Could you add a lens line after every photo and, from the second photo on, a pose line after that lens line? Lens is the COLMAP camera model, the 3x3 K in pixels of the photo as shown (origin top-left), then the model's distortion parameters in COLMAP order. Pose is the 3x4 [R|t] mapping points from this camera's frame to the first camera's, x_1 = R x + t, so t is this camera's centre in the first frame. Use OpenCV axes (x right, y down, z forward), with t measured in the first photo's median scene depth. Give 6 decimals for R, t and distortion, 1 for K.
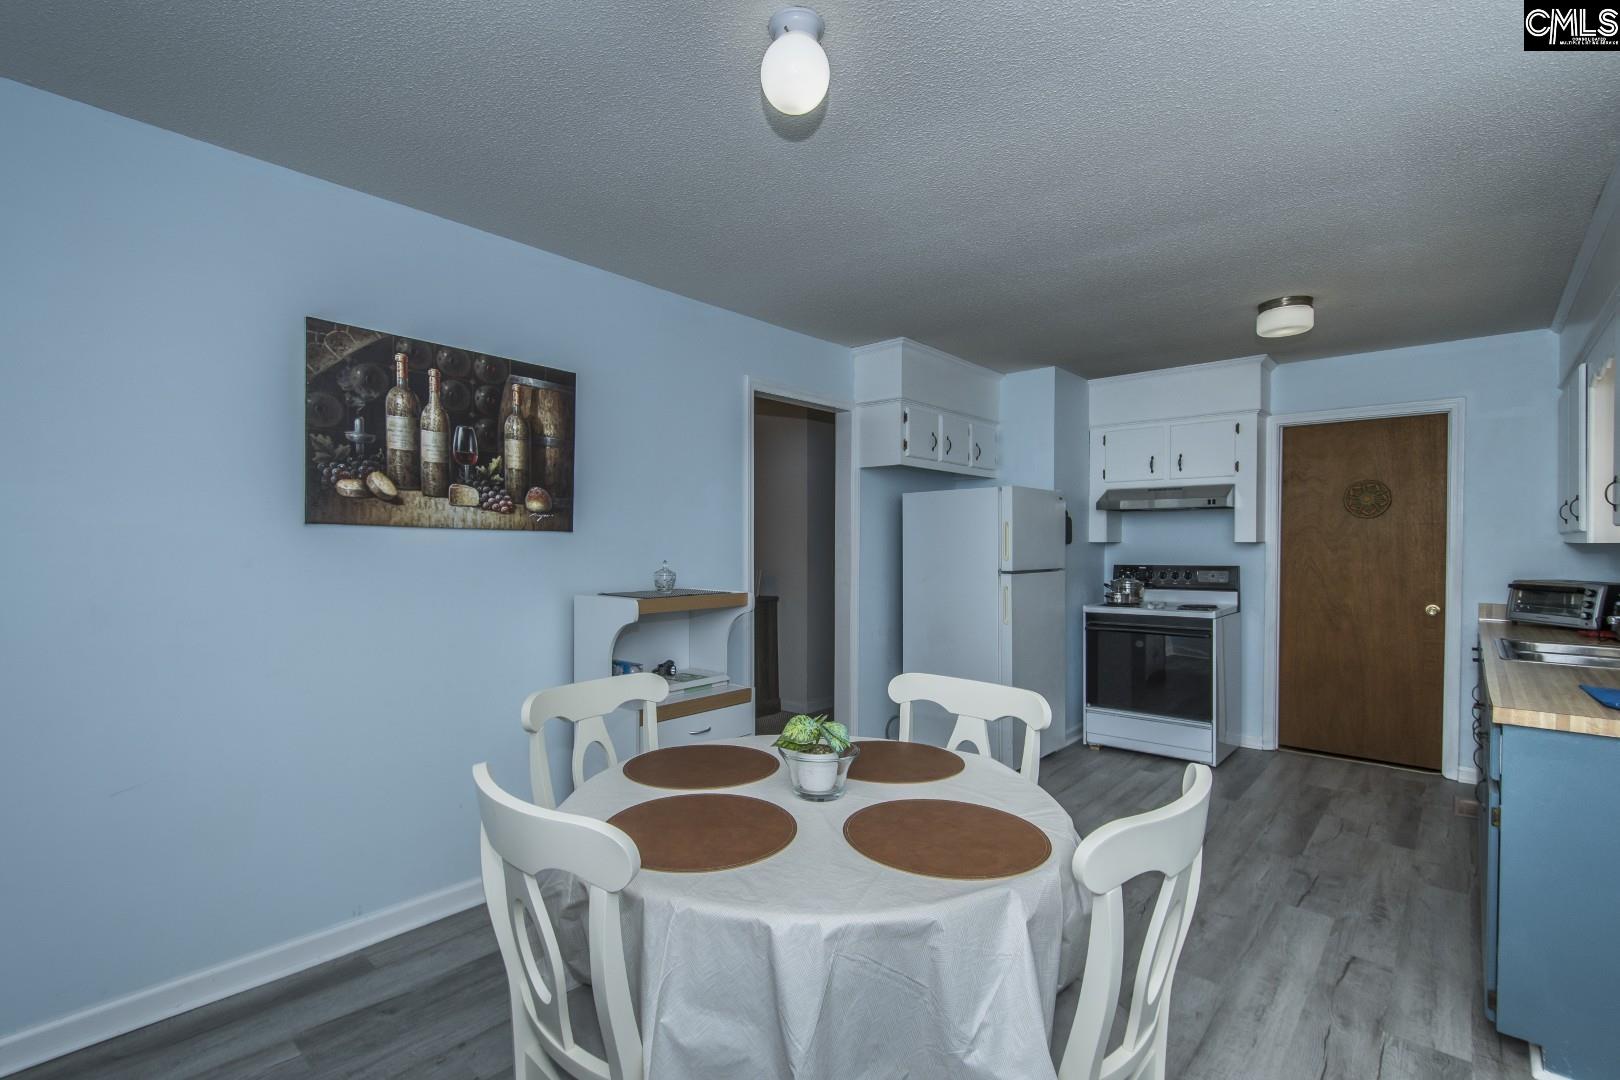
lens RADIAL K [[741.1, 0, 790.2], [0, 741.1, 553.1], [0, 0, 1]] dist [0.006376, -0.008018]
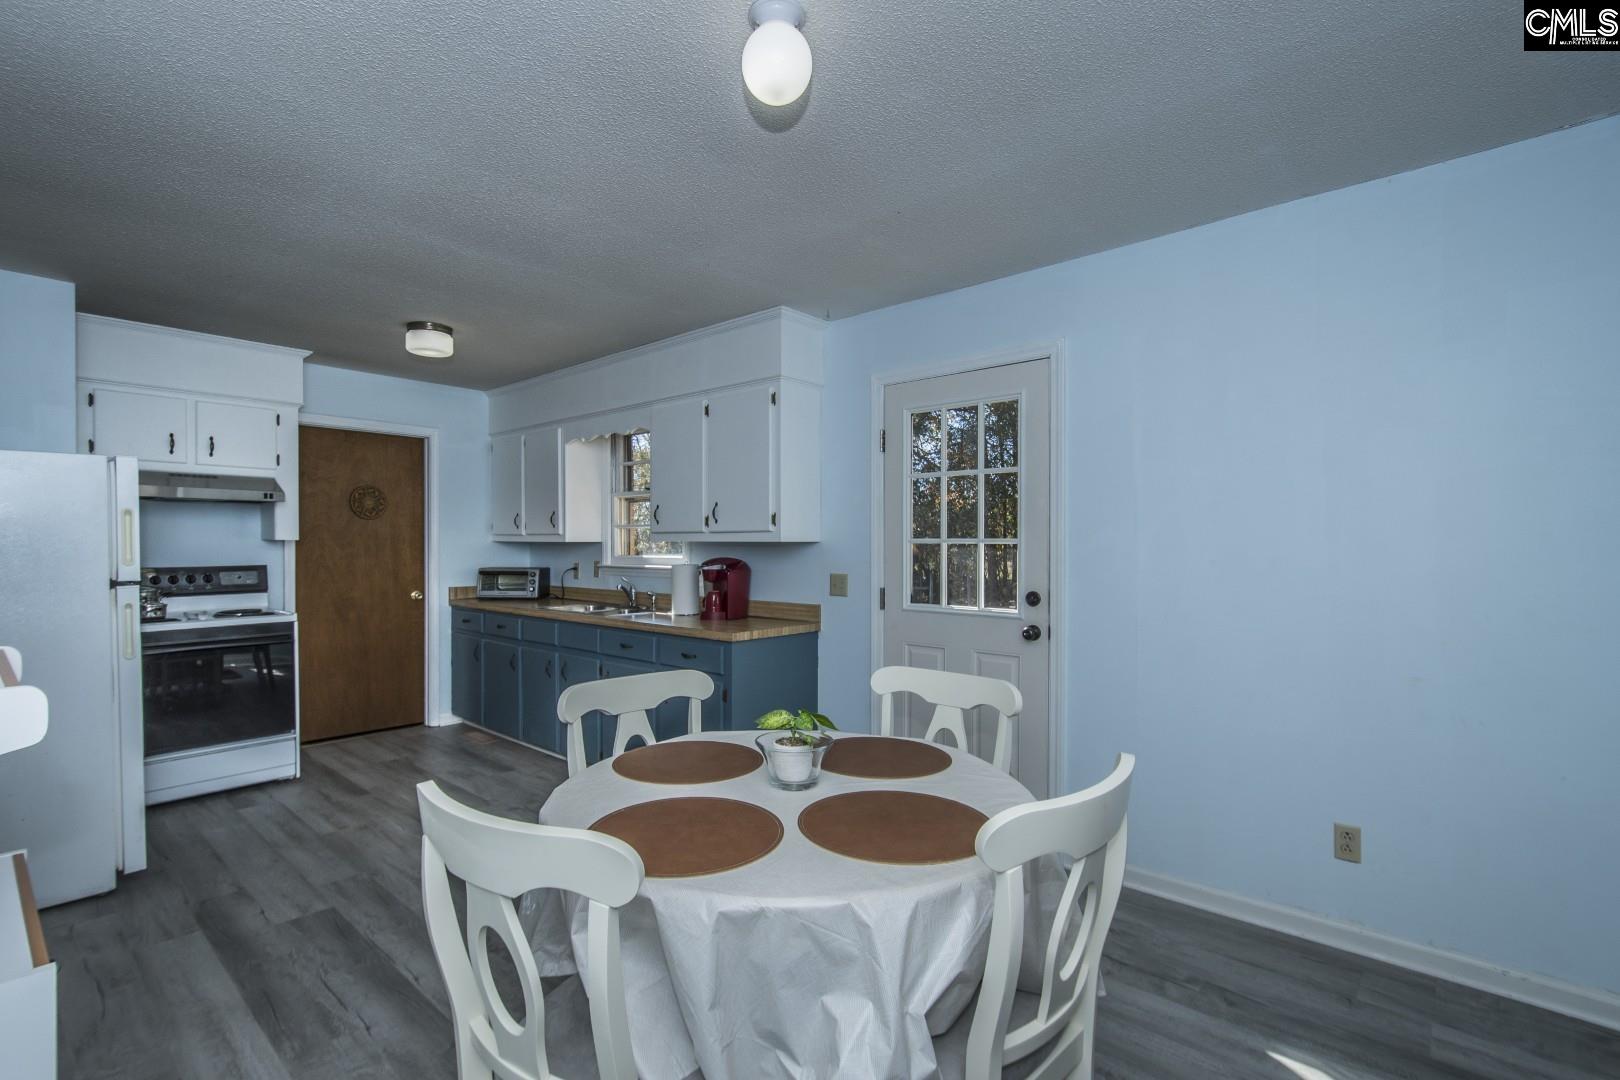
lens RADIAL K [[740.2, 0, 789.5], [0, 740.2, 553.0], [0, 0, 1]] dist [0.009093, -0.006869]
pose [[-0.006077, -0.013516, 0.999890, -0.553889], [0.010074, 0.999857, 0.013577, -0.006990], [-0.999931, 0.010155, -0.005940, 0.562133]]
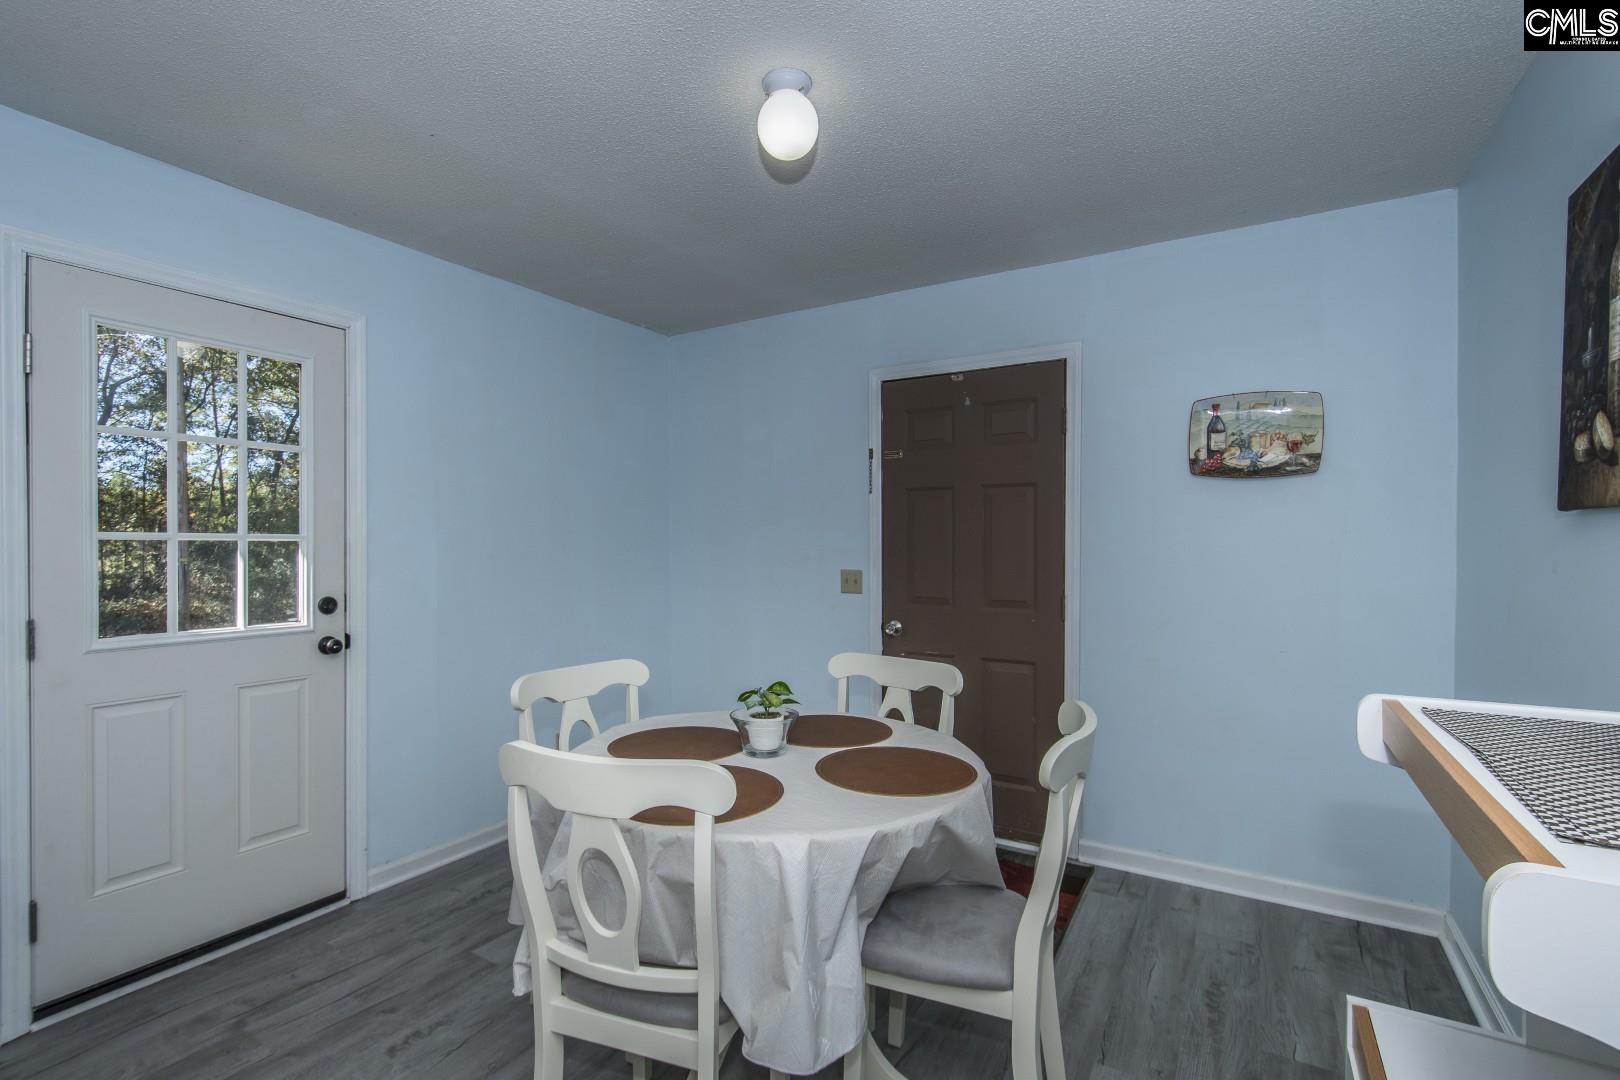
lens RADIAL K [[741.1, 0, 790.2], [0, 741.1, 553.1], [0, 0, 1]] dist [0.006376, -0.008018]
pose [[-0.982400, 0.000319, -0.186789, 0.120248], [-0.004268, 0.999699, 0.024154, -0.011653], [0.186740, 0.024526, -0.982103, 1.200710]]
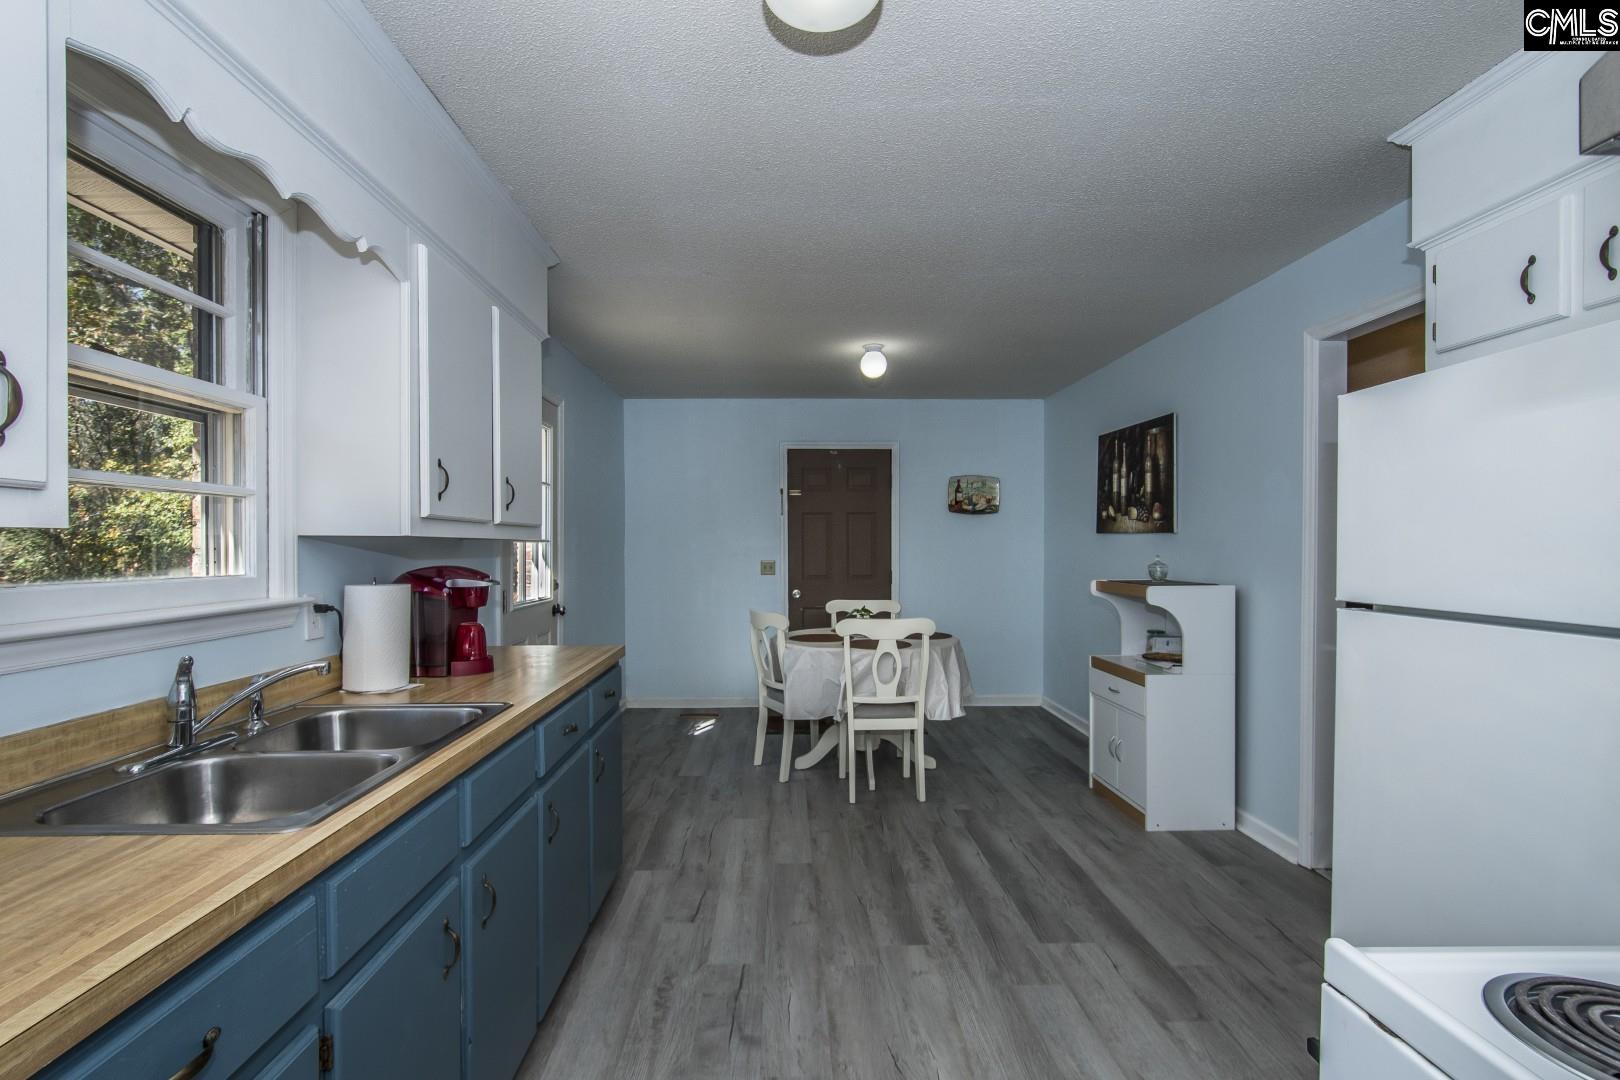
lens RADIAL K [[741.1, 0, 790.2], [0, 741.1, 553.1], [0, 0, 1]] dist [0.006376, -0.008018]
pose [[-0.729157, 0.006463, -0.684316, 1.141649], [-0.007095, 0.999830, 0.017003, -0.010253], [0.684310, 0.017253, -0.728987, 1.537369]]
